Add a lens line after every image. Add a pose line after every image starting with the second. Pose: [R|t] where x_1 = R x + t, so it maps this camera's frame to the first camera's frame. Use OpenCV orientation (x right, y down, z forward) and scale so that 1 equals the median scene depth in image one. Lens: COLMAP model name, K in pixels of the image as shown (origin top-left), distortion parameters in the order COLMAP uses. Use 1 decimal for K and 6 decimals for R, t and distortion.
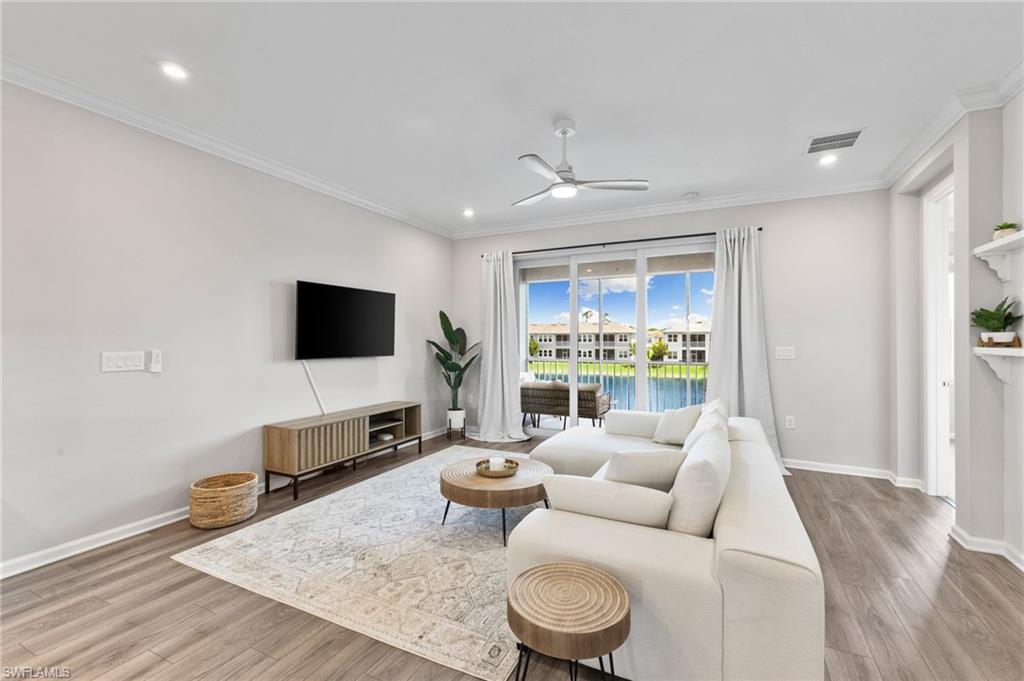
lens RADIAL K [[440.7, 0, 511.9], [0, 440.7, 336.3], [0, 0, 1]] dist [0.009207, -0.000448]
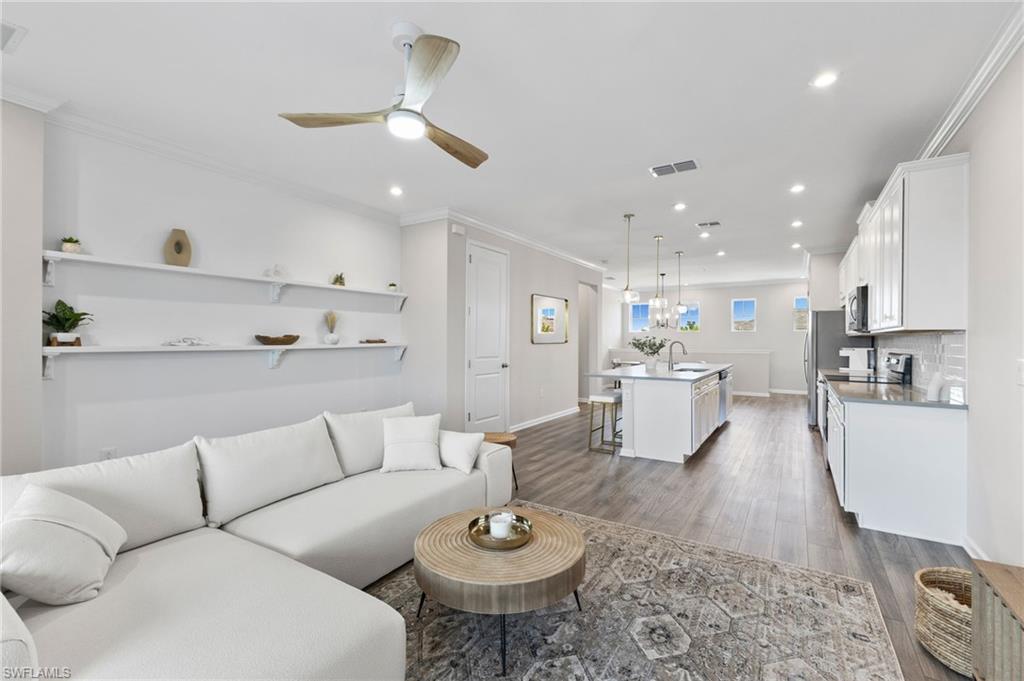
lens RADIAL K [[437.1, 0, 515.7], [0, 437.1, 339.5], [0, 0, 1]] dist [0.002505, 0.000568]
pose [[-0.995014, -0.001900, 0.099719, -0.079553], [-0.002744, 0.999962, -0.008327, 0.007463], [-0.099700, -0.008559, -0.994981, 1.091820]]
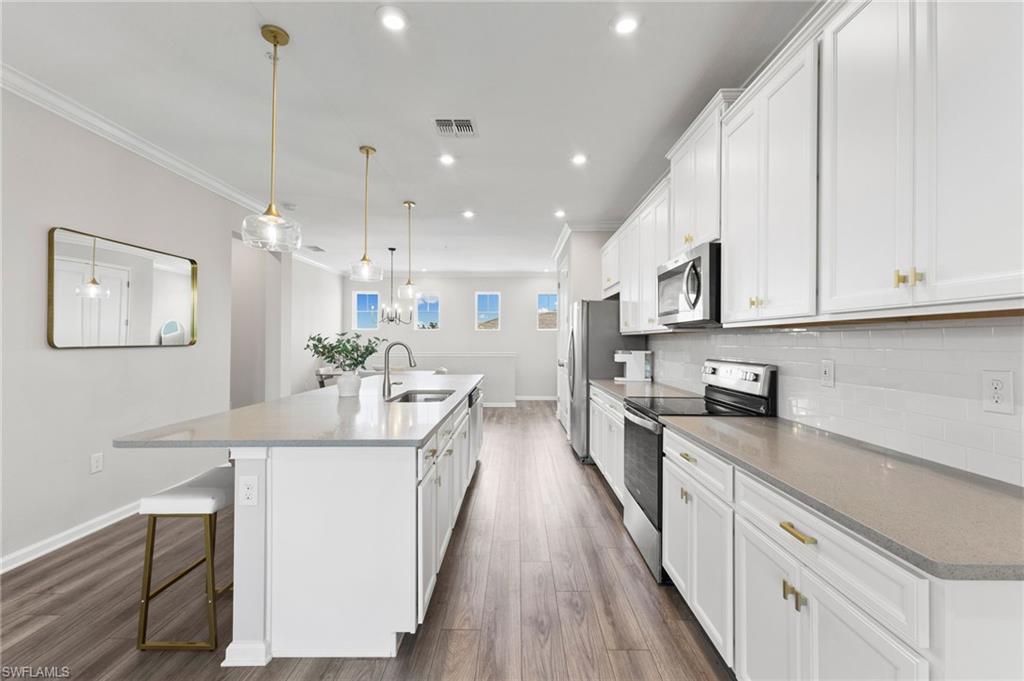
lens RADIAL K [[440.7, 0, 511.9], [0, 440.7, 336.3], [0, 0, 1]] dist [0.009207, -0.000448]
pose [[-0.897069, -0.006928, -0.441836, -0.273559], [0.000322, 0.999867, -0.016332, 0.002792], [0.441890, -0.014793, -0.896947, 0.476713]]
